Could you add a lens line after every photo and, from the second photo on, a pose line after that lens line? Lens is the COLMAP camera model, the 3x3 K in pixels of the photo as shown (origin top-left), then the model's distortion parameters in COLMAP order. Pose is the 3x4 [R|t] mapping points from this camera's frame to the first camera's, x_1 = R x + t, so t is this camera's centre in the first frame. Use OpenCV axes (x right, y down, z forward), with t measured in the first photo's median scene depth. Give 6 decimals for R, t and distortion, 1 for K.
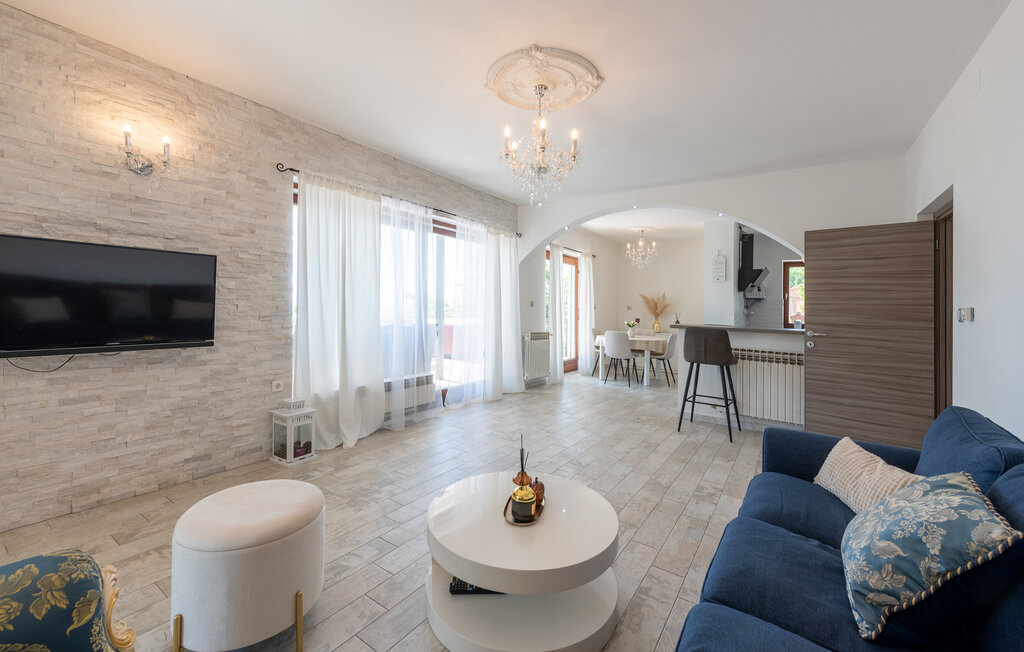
lens RADIAL K [[410.4, 0, 513.3], [0, 410.4, 303.9], [0, 0, 1]] dist [0.001245, -0.000028]
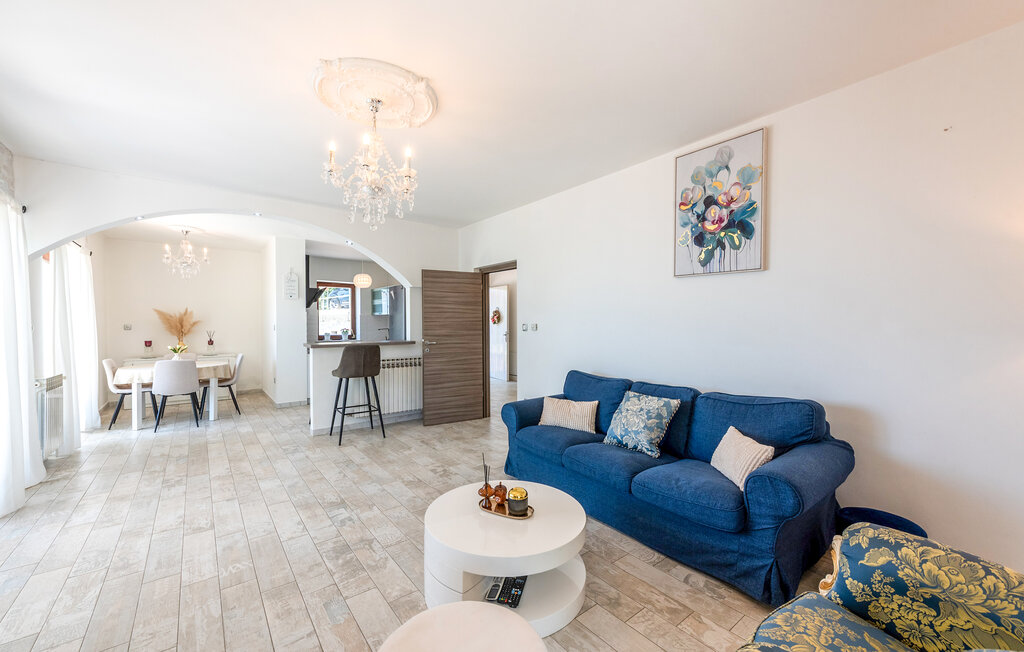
lens RADIAL K [[403.4, 0, 512.0], [0, 403.4, 326.0], [0, 0, 1]] dist [0.001055, 0.000105]
pose [[0.290389, -0.039807, 0.956080, -0.566745], [0.008184, 0.999201, 0.039116, -0.040686], [-0.956874, -0.003534, 0.290483, 0.351414]]
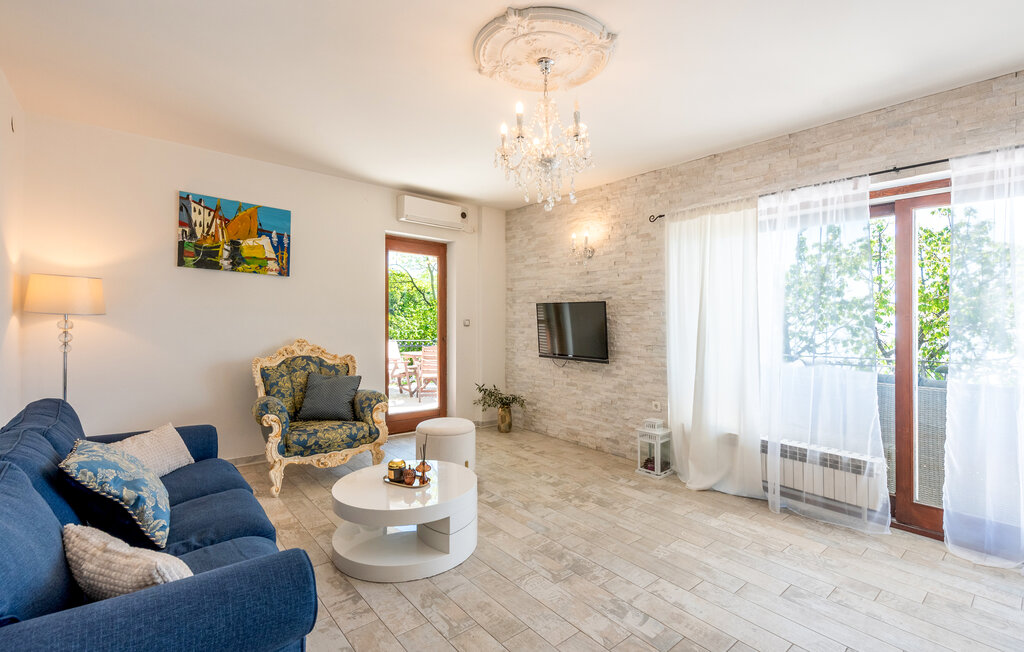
lens RADIAL K [[442.5, 0, 517.6], [0, 442.5, 340.1], [0, 0, 1]] dist [0.000753, 0.000090]
pose [[-0.254797, 0.007311, -0.966967, 0.725766], [-0.017701, 0.999769, 0.012223, 0.004853], [0.966833, 0.020230, -0.254608, 0.923578]]
